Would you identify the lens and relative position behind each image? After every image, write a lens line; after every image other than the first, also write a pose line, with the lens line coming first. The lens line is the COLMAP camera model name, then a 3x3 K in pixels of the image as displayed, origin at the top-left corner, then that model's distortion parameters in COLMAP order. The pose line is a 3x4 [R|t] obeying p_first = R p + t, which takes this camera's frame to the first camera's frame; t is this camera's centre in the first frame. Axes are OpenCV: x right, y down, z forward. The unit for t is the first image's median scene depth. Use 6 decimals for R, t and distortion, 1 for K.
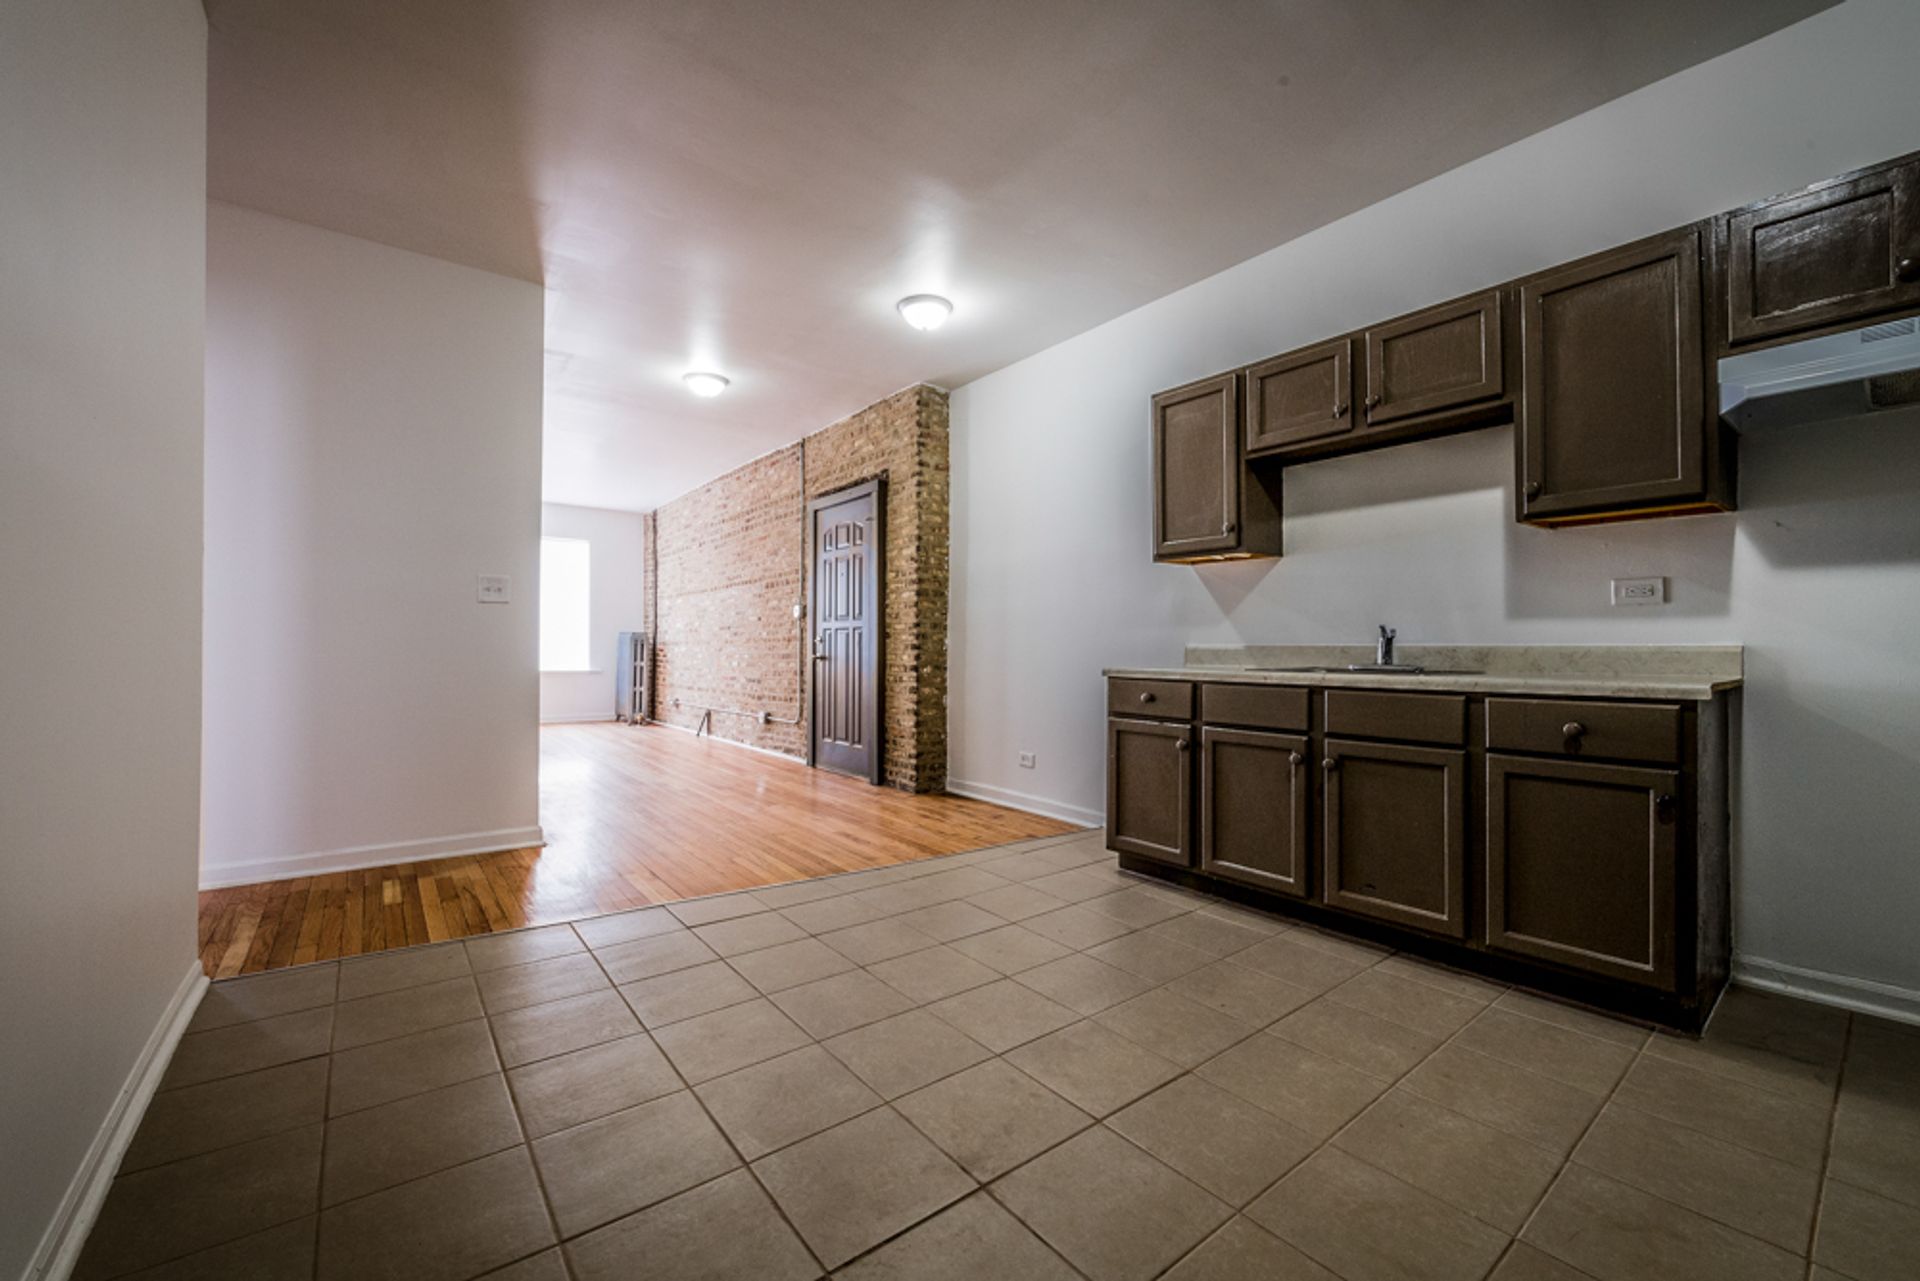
lens RADIAL K [[767.5, 0, 963.3], [0, 767.5, 644.4], [0, 0, 1]] dist [0.002930, -0.005220]
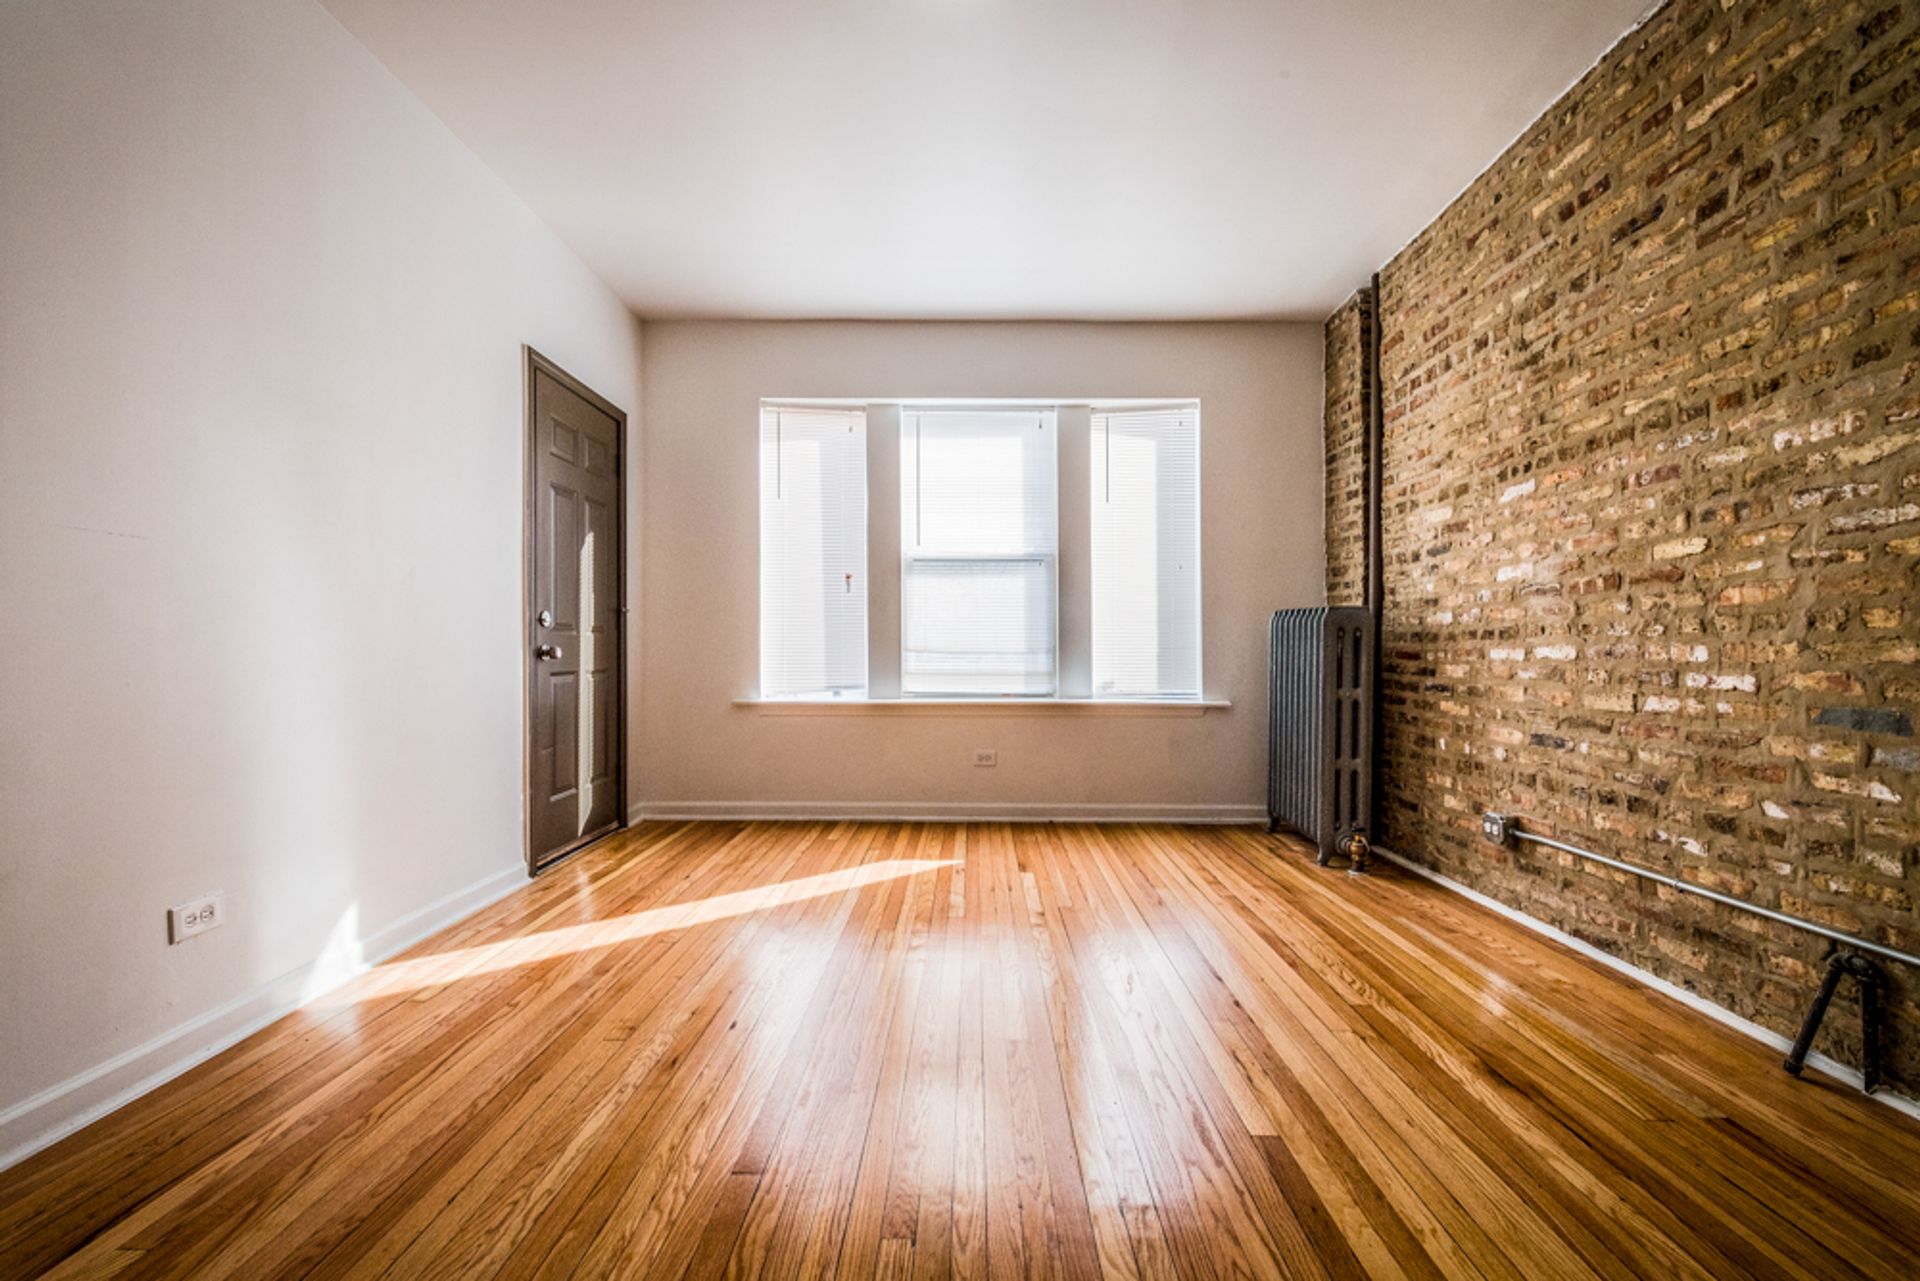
lens RADIAL K [[772.2, 0, 953.4], [0, 772.2, 645.2], [0, 0, 1]] dist [0.002261, -0.004503]
pose [[0.779921, -0.009262, -0.625809, -0.338549], [0.006672, 0.999957, -0.006484, 0.003965], [0.625842, 0.000882, 0.779949, 0.602883]]
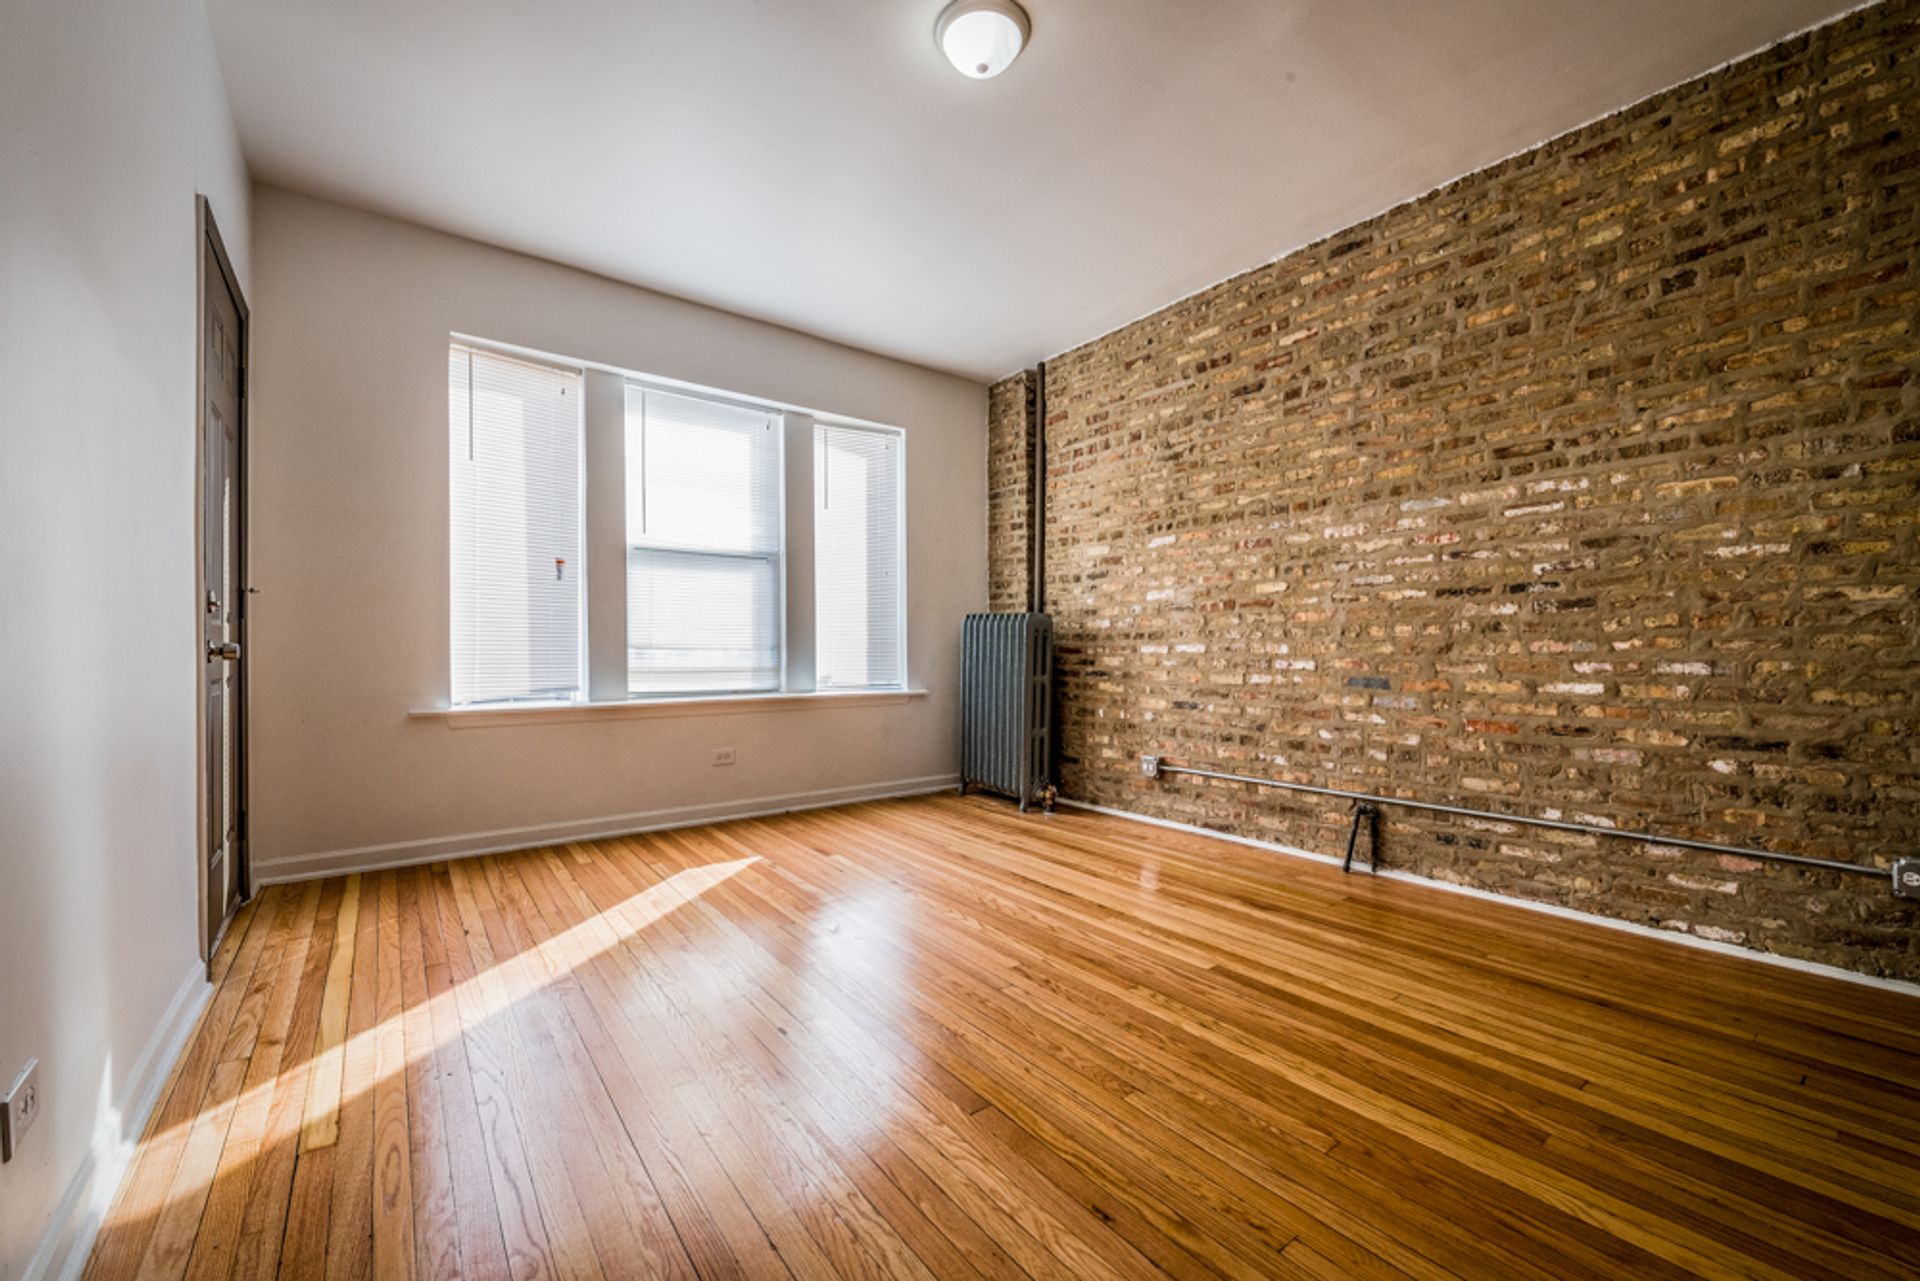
lens RADIAL K [[767.5, 0, 963.3], [0, 767.5, 644.4], [0, 0, 1]] dist [0.002930, -0.005220]
pose [[0.999986, -0.004912, -0.002058, -0.464935], [0.004917, 0.999985, 0.002562, 0.002362], [0.002045, -0.002572, 0.999995, 0.527721]]
